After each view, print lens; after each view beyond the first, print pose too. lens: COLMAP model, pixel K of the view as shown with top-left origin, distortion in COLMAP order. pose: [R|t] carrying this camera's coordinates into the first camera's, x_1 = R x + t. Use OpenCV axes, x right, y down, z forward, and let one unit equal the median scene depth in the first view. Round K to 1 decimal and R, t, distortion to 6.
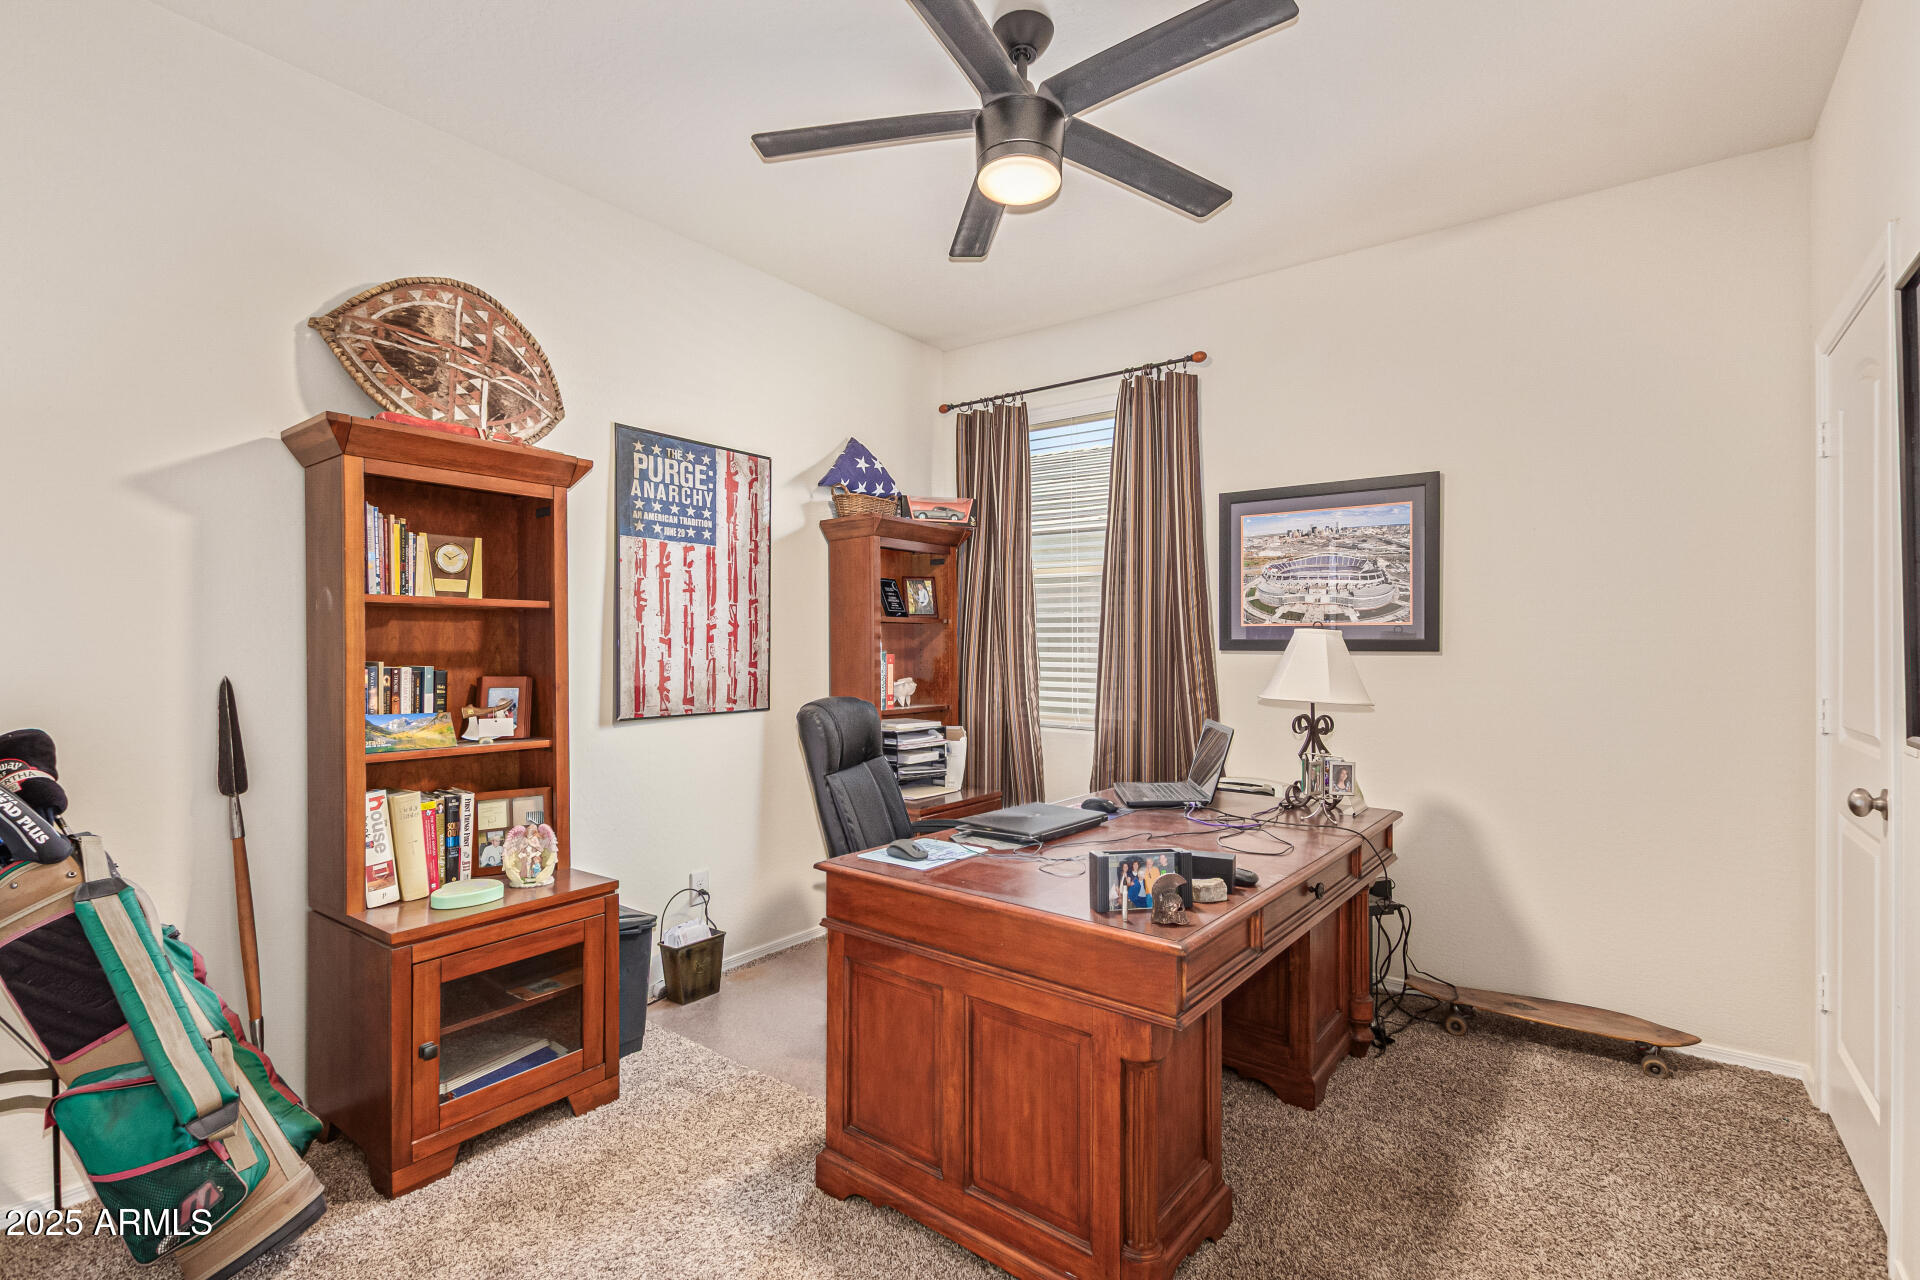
lens RADIAL K [[892.5, 0, 966.2], [0, 892.5, 647.0], [0, 0, 1]] dist [0.004248, 0.000066]
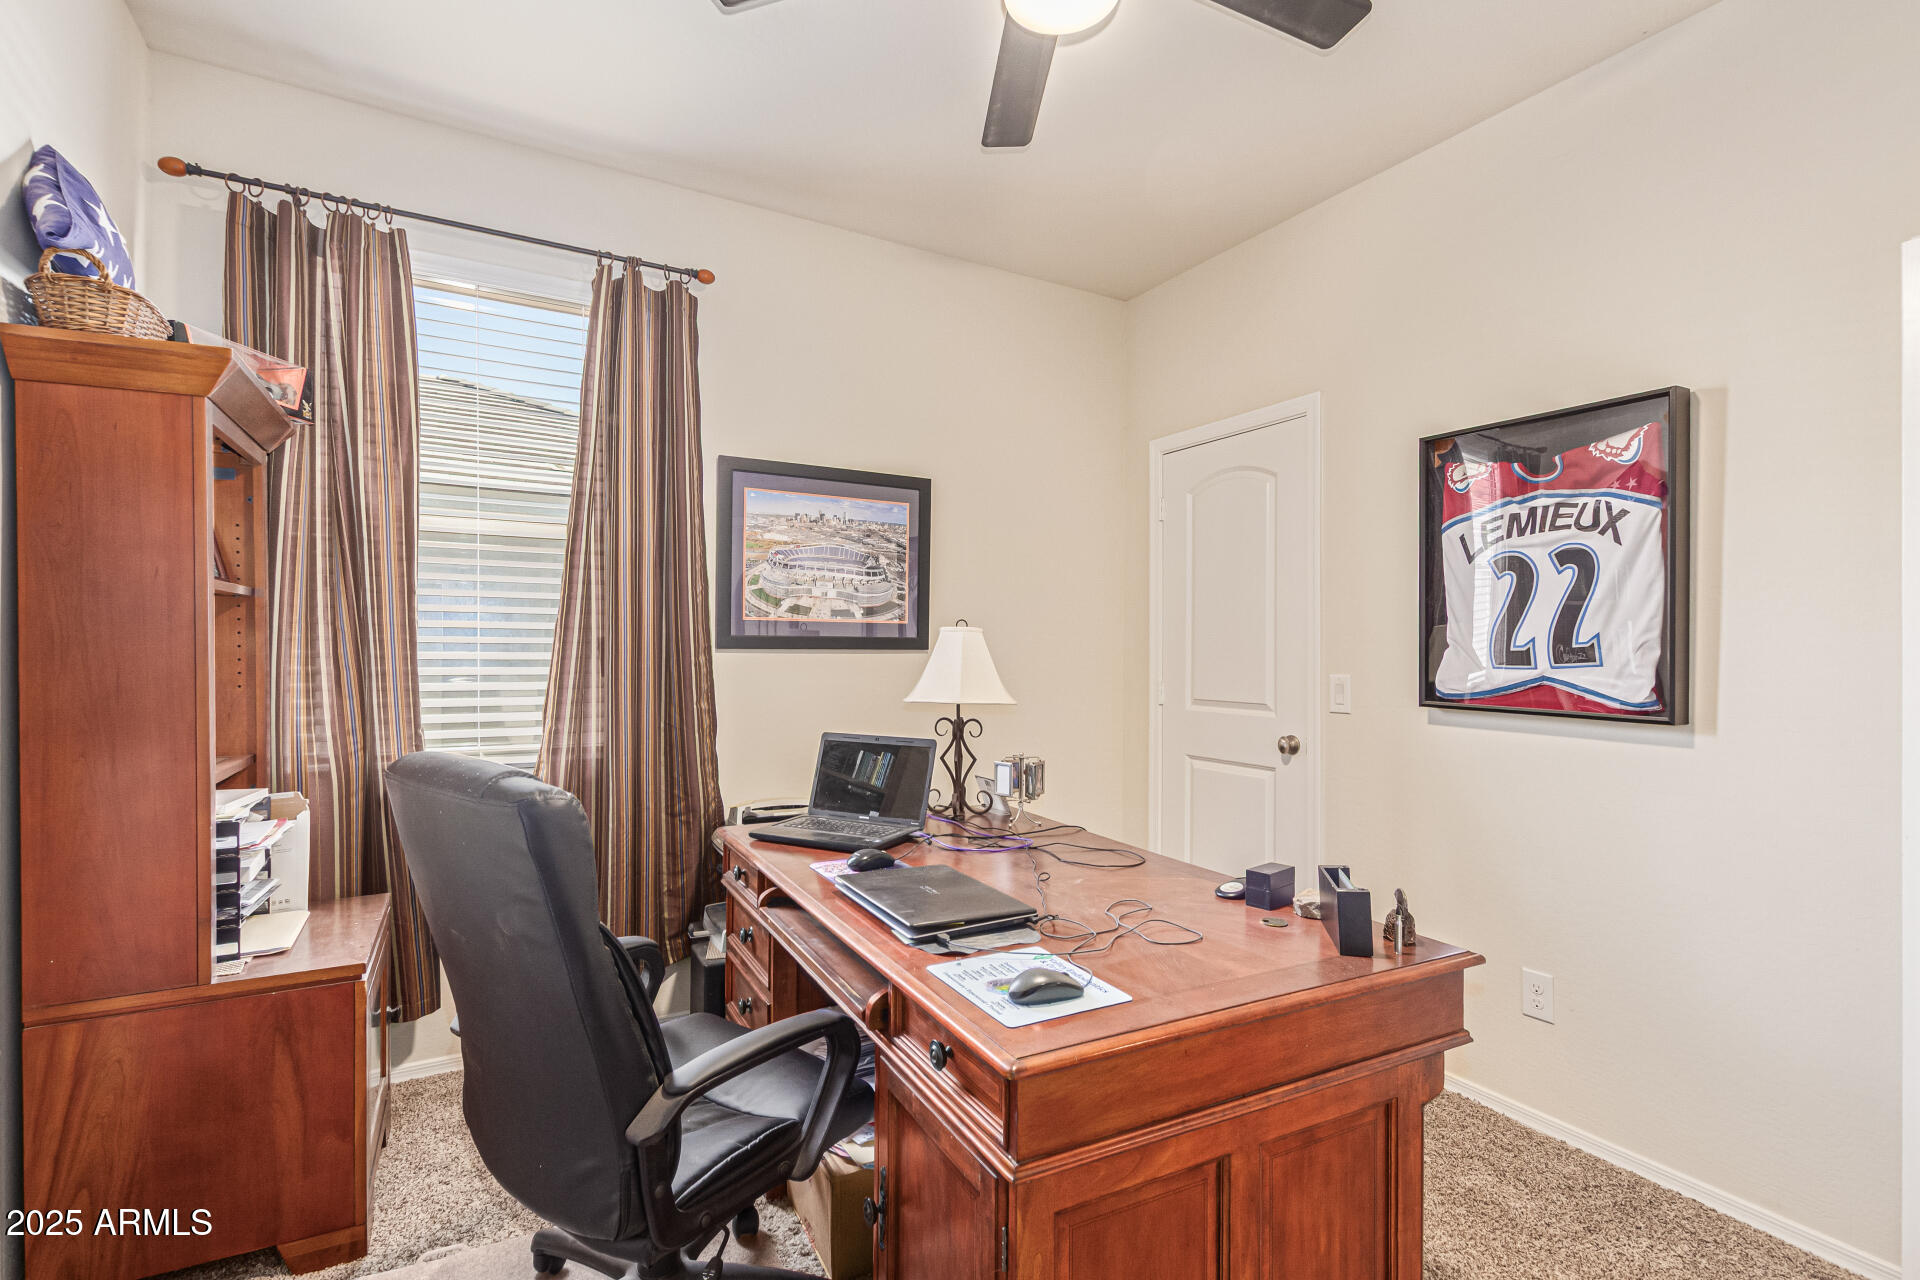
lens RADIAL K [[892.5, 0, 969.8], [0, 892.5, 648.2], [0, 0, 1]] dist [0.004248, 0.000066]
pose [[0.406393, -0.000101, 0.913699, -0.380219], [-0.005451, 0.999982, 0.002535, 0.000274], [-0.913682, -0.006011, 0.406385, 0.480666]]
